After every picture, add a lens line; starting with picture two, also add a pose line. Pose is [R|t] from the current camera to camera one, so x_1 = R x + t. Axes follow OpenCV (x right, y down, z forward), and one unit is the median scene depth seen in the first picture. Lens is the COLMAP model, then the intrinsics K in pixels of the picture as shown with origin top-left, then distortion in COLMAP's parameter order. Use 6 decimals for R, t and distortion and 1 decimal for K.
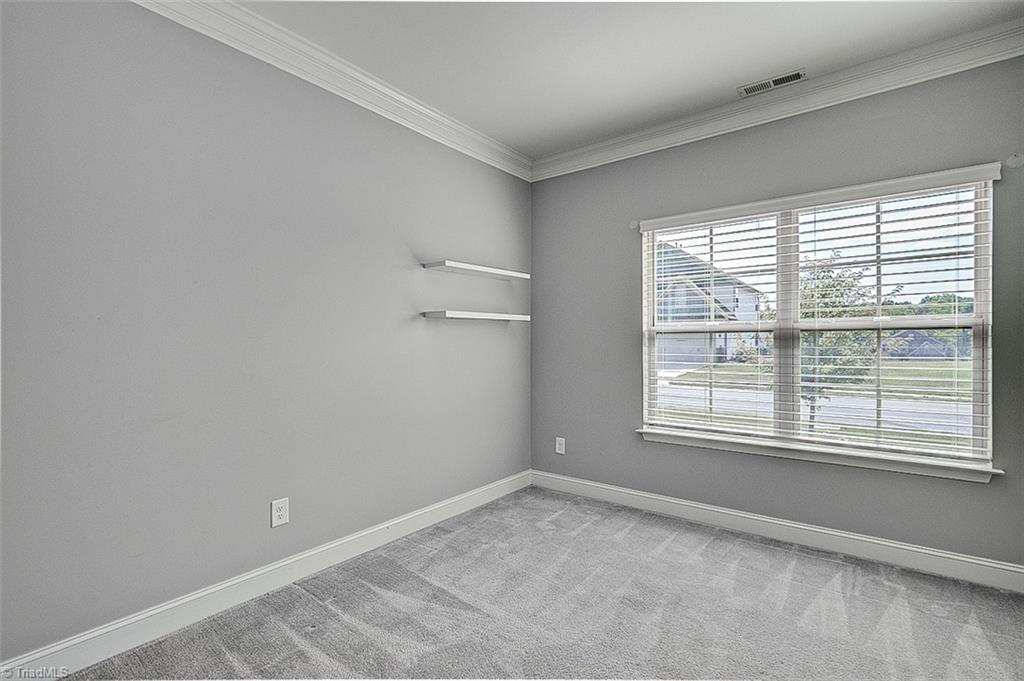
lens RADIAL K [[490.8, 0, 506.6], [0, 490.8, 350.5], [0, 0, 1]] dist [-0.013275, 0.004281]
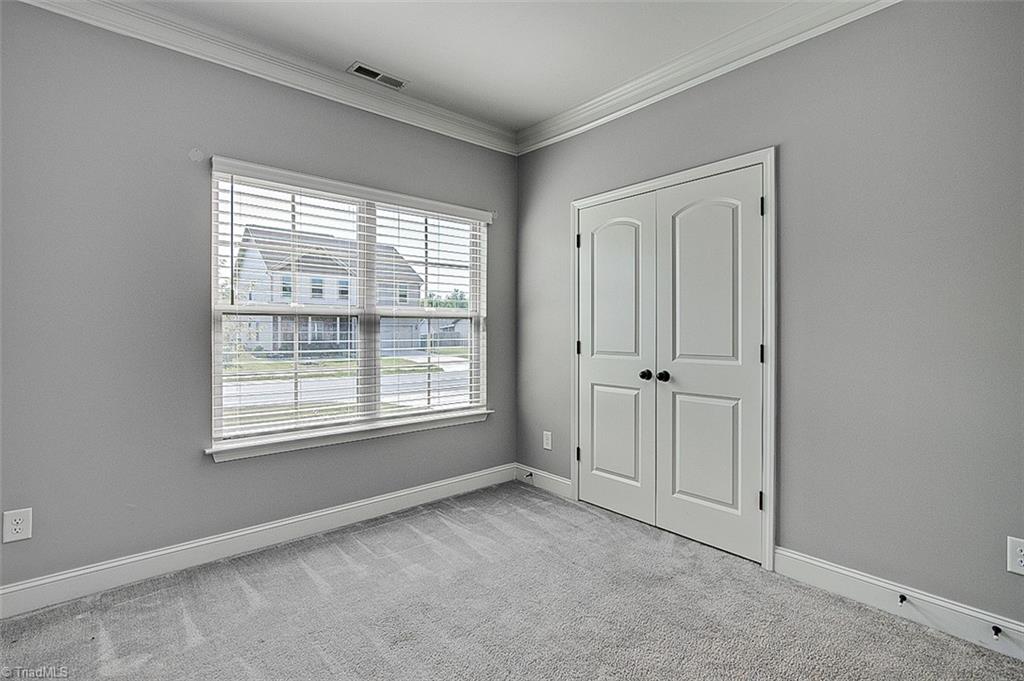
lens RADIAL K [[490.8, 0, 503.5], [0, 490.8, 337.9], [0, 0, 1]] dist [-0.013275, 0.004281]
pose [[0.157292, -0.009526, 0.987506, -0.420206], [0.014283, 0.999871, 0.007370, 0.002344], [-0.987449, 0.012946, 0.157408, 0.560621]]
